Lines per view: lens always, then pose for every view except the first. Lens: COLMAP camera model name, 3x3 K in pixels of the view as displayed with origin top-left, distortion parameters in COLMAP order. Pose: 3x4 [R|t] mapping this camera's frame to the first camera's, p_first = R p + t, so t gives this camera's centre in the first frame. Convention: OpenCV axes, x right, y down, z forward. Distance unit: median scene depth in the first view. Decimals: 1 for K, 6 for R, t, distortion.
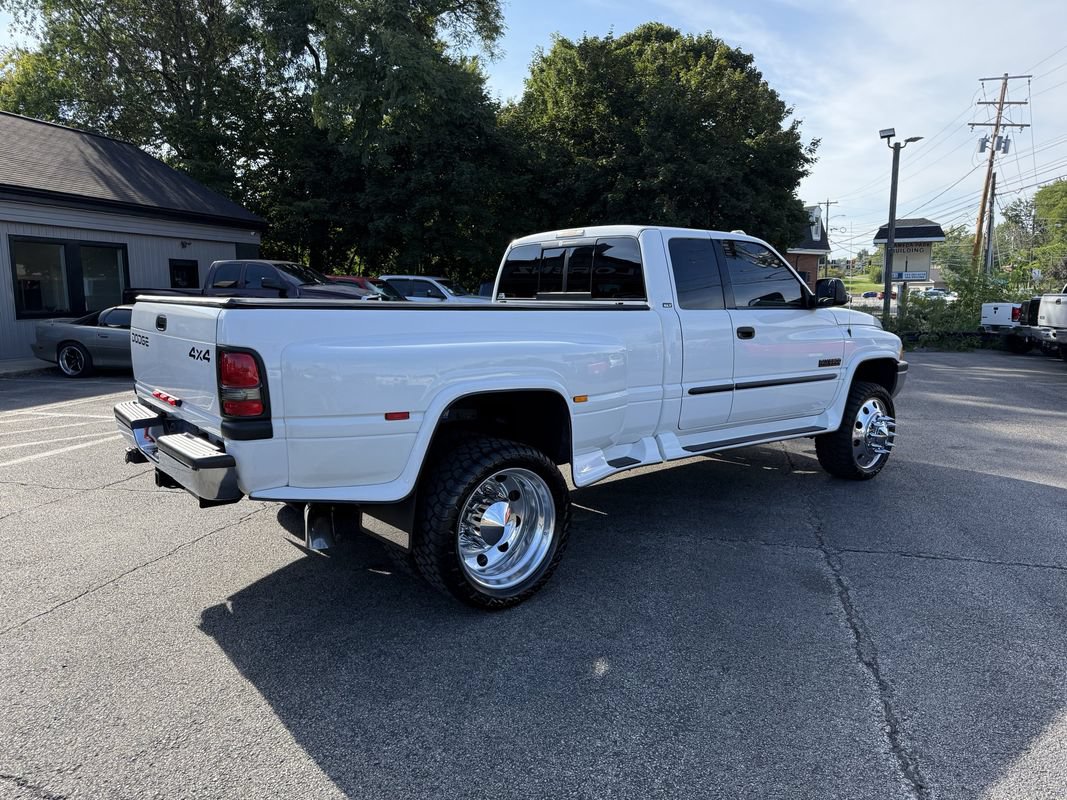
lens RADIAL K [[753.5, 0, 537.3], [0, 753.5, 403.1], [0, 0, 1]] dist [0.068416, -0.098025]
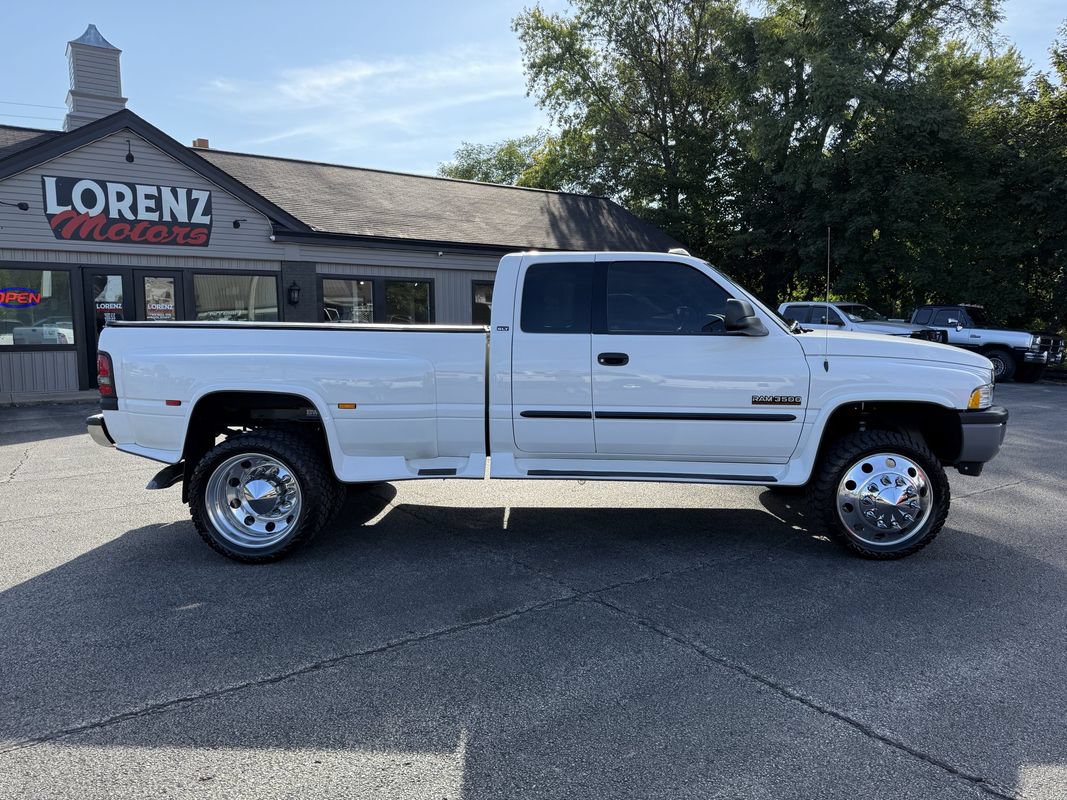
lens RADIAL K [[753.5, 0, 537.3], [0, 753.5, 403.1], [0, 0, 1]] dist [0.068416, -0.098025]
pose [[0.751435, 0.066552, -0.656443, 0.899693], [-0.091377, 0.995810, -0.003641, -0.028770], [0.653450, 0.062720, 0.754367, 0.261360]]
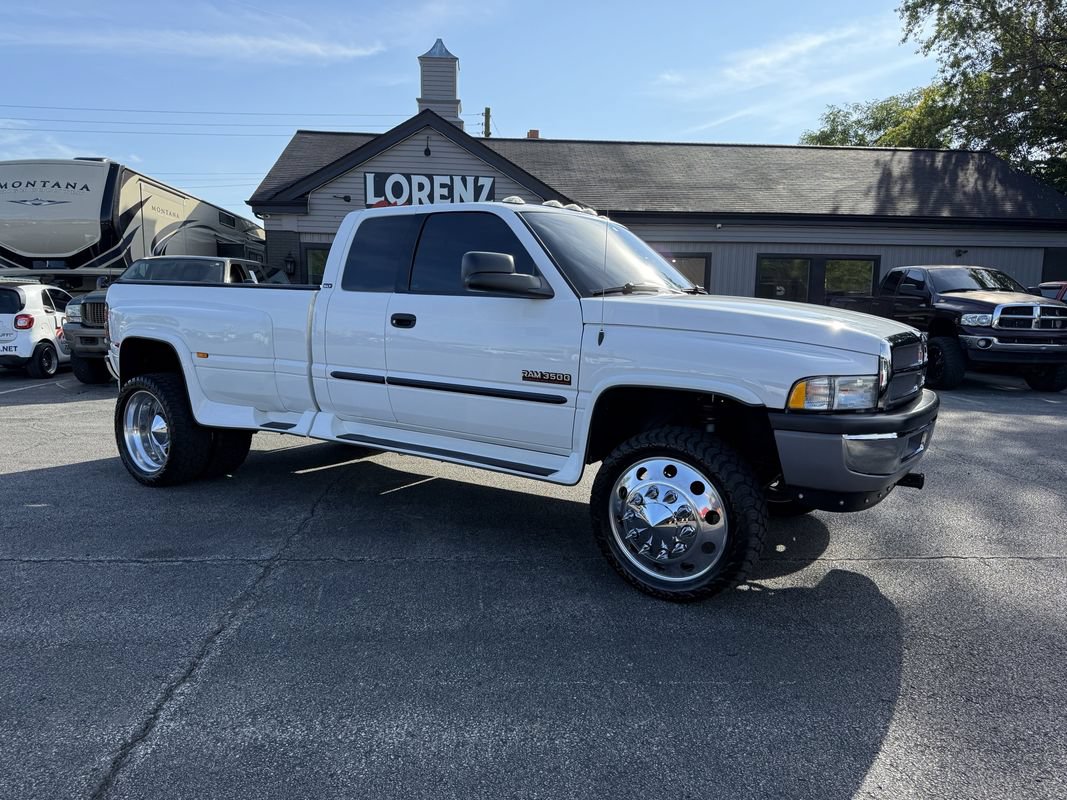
lens RADIAL K [[753.5, 0, 537.3], [0, 753.5, 403.1], [0, 0, 1]] dist [0.068416, -0.098025]
pose [[0.300008, 0.129555, -0.945098, 1.253998], [-0.153395, 0.984394, 0.086249, -0.107467], [0.941523, 0.119098, 0.315199, 0.971762]]
